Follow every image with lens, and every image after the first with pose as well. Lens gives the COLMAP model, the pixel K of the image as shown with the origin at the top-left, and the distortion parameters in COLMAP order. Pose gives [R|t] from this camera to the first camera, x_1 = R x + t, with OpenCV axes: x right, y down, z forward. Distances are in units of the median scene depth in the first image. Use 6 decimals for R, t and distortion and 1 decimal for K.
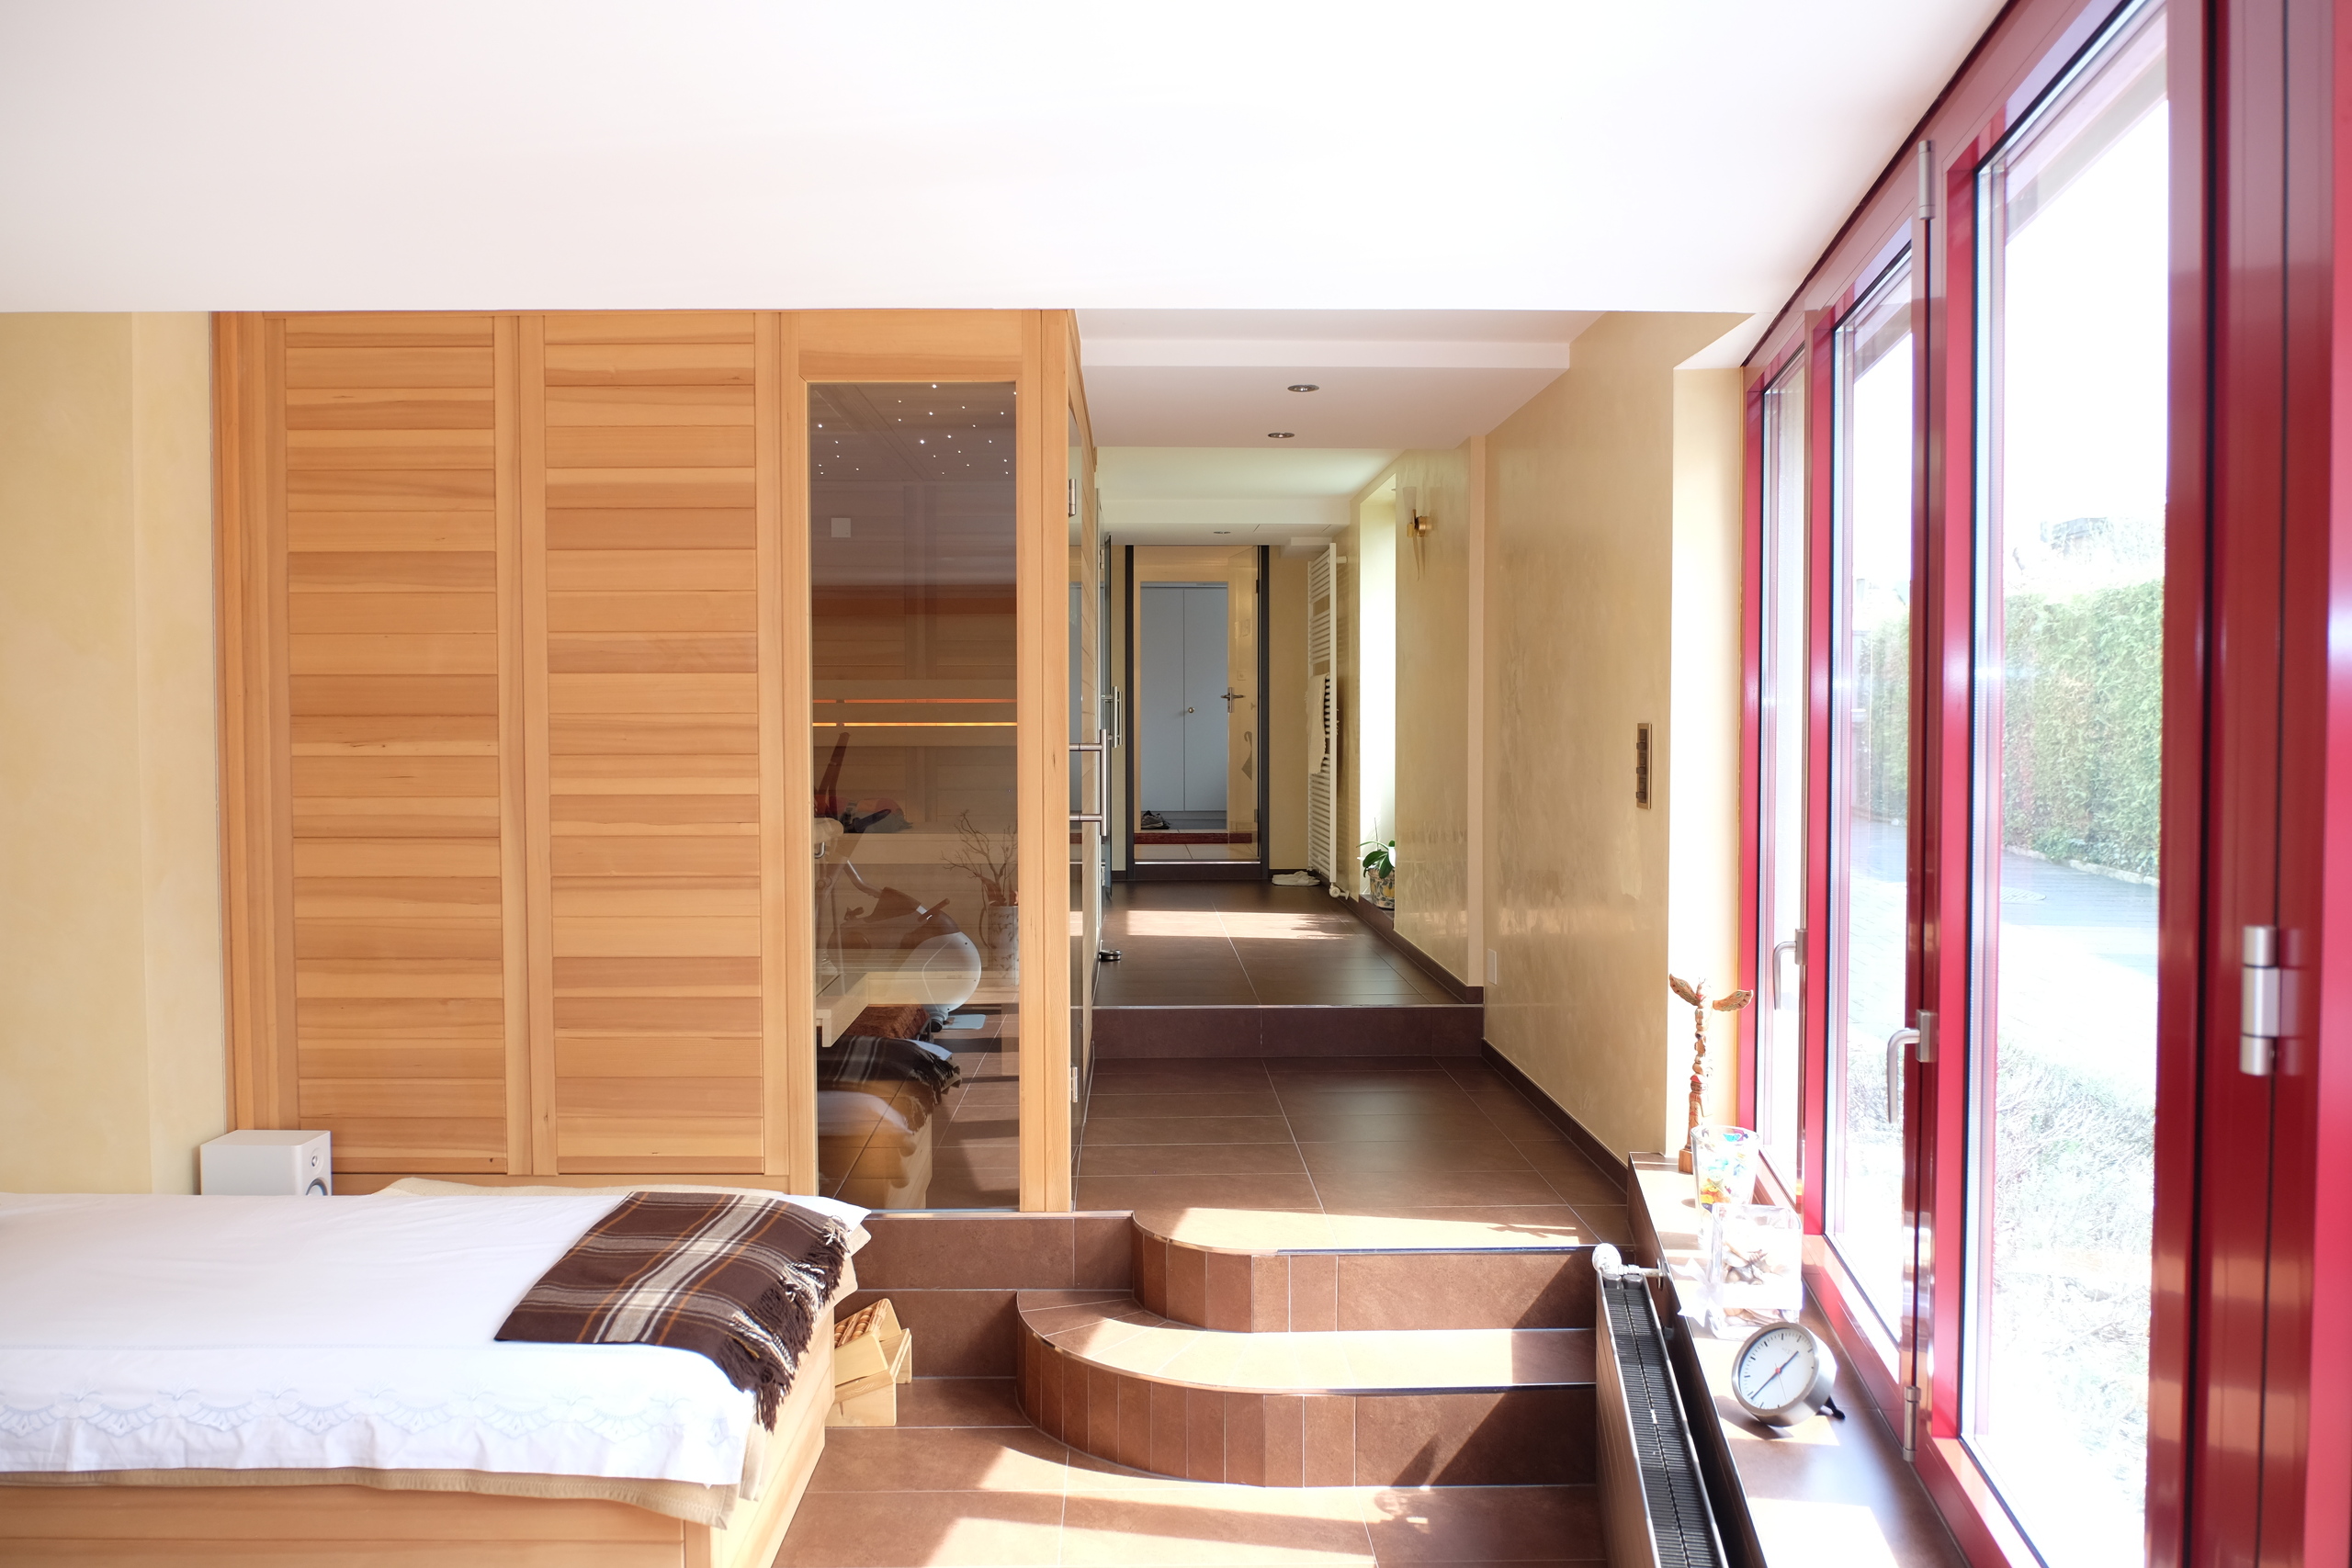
lens RADIAL K [[1599.9, 0, 1171.0], [0, 1599.9, 776.5], [0, 0, 1]] dist [-0.034572, 0.005179]
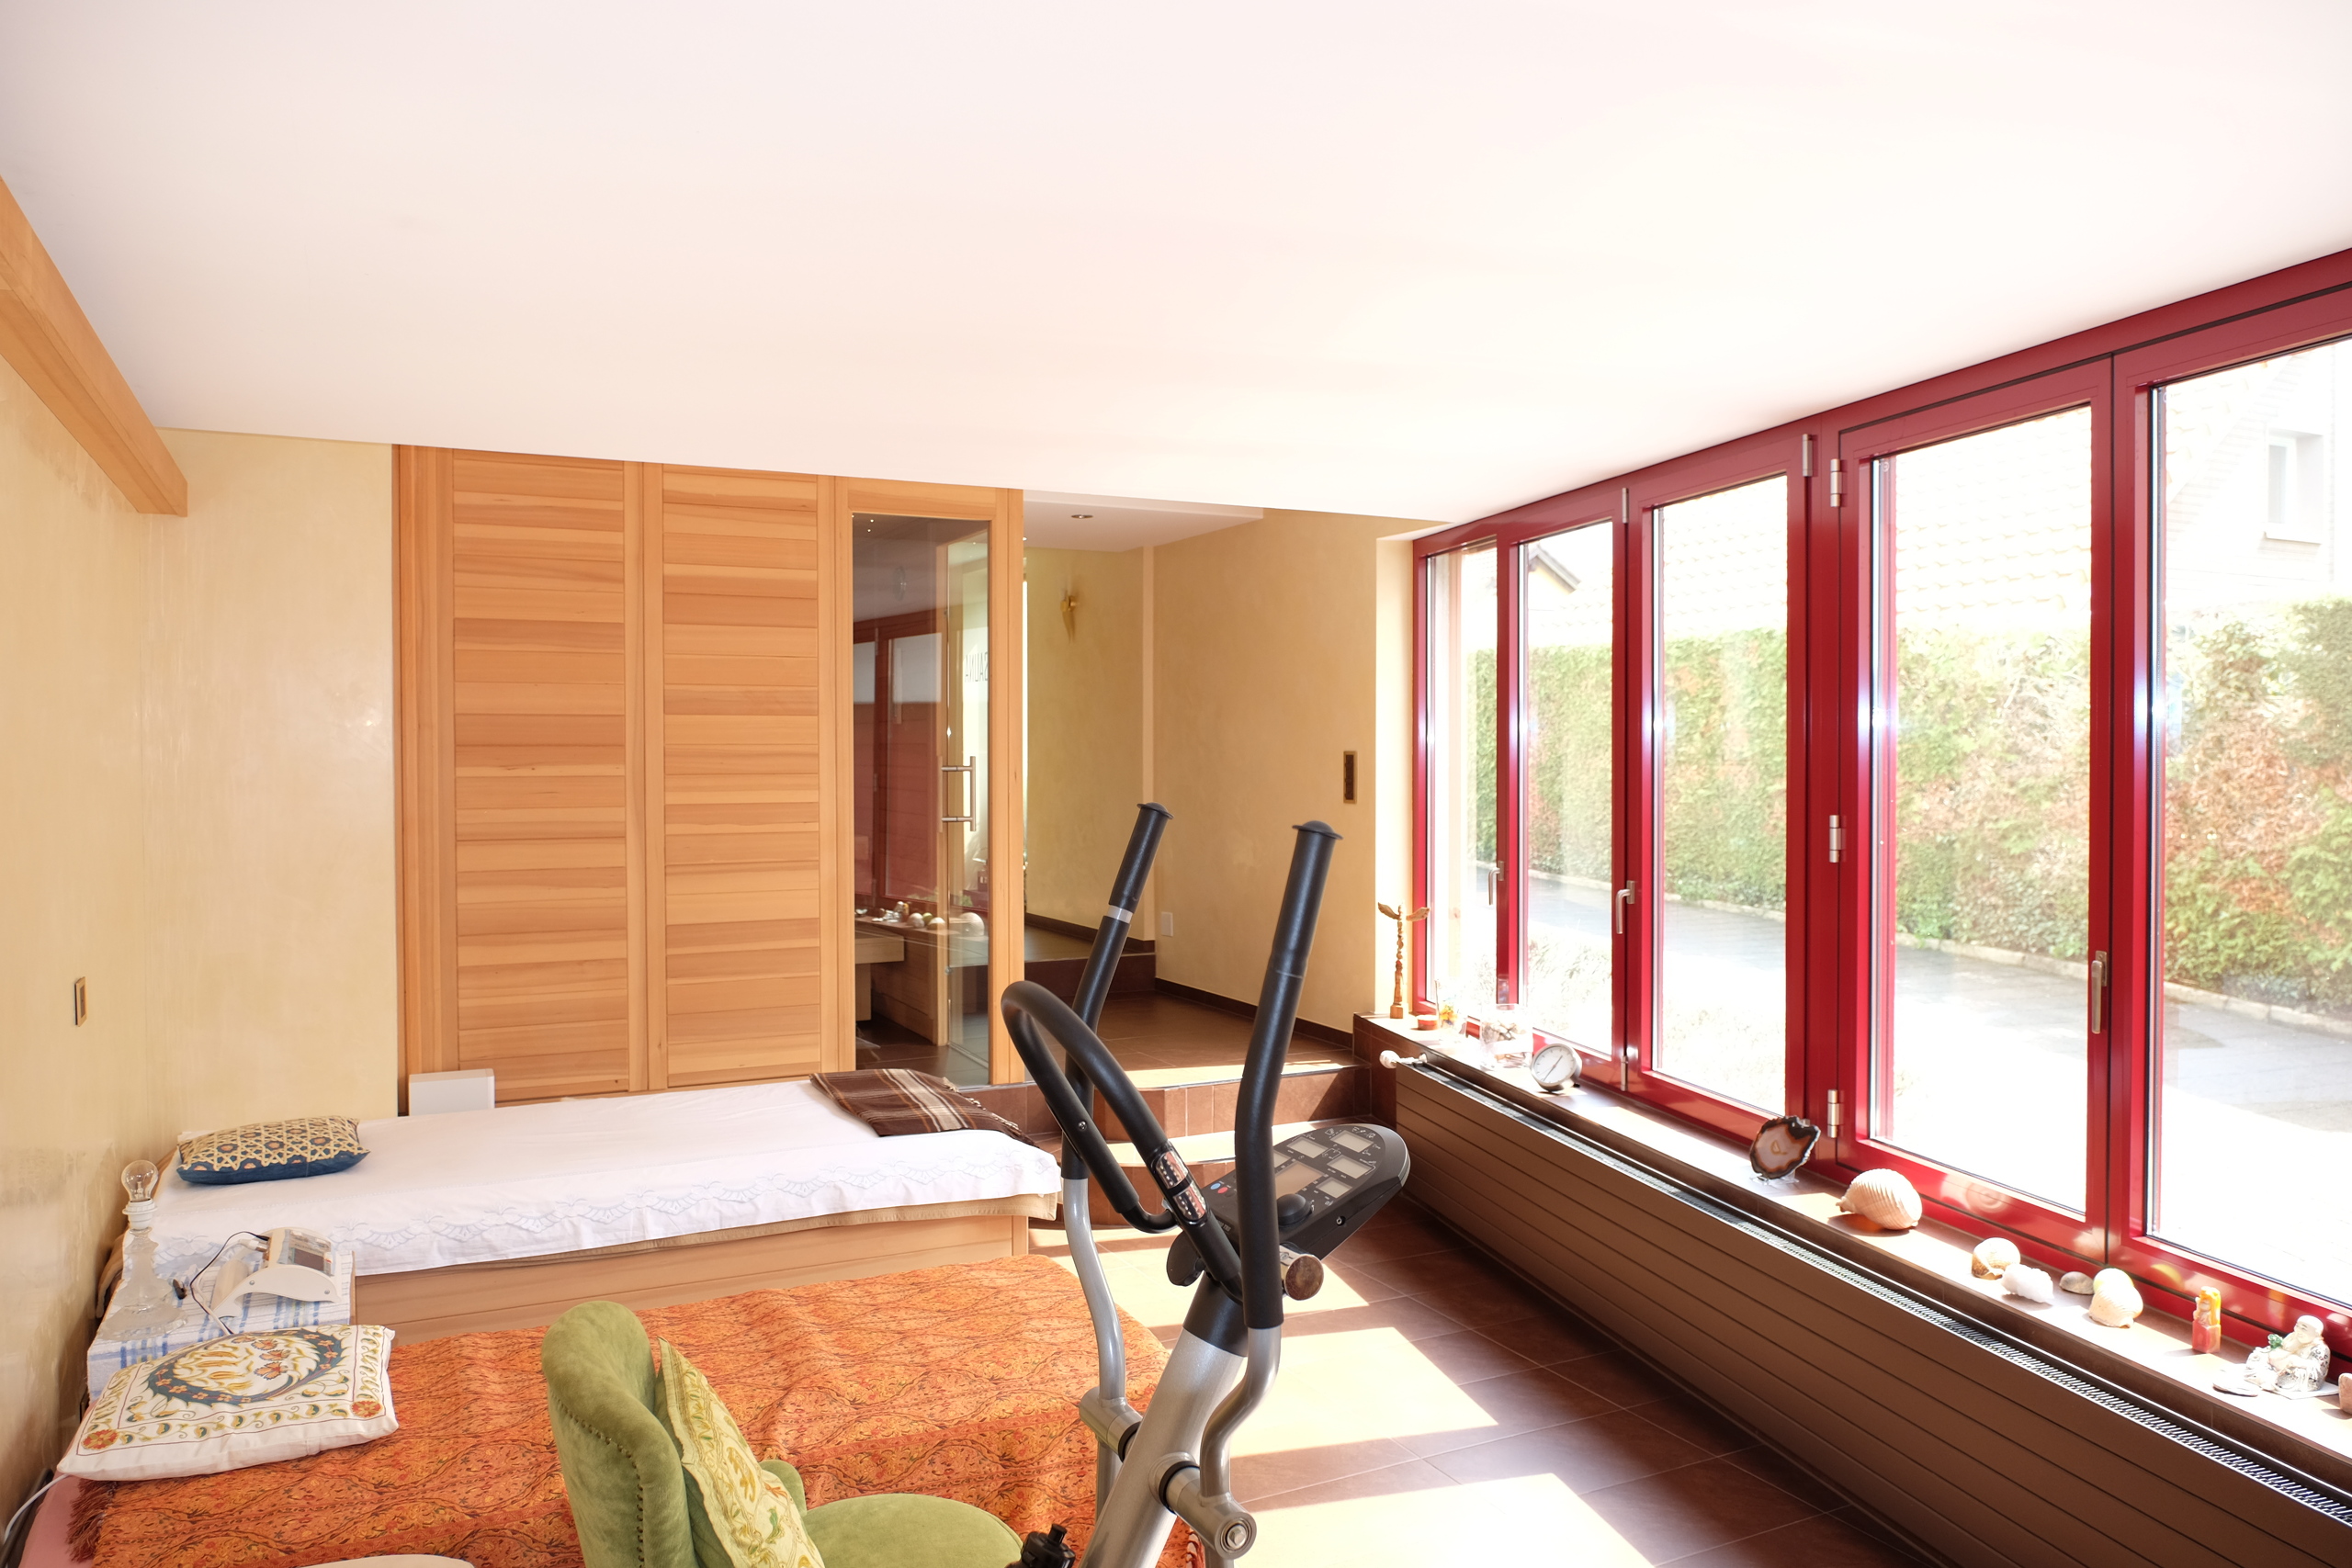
lens RADIAL K [[1599.9, 0, 1179.2], [0, 1599.9, 779.0], [0, 0, 1]] dist [-0.034572, 0.005179]
pose [[0.901388, -0.008112, 0.432936, -0.583622], [0.014894, 0.999814, -0.012275, 0.012949], [-0.432756, 0.017512, 0.901341, -0.407553]]
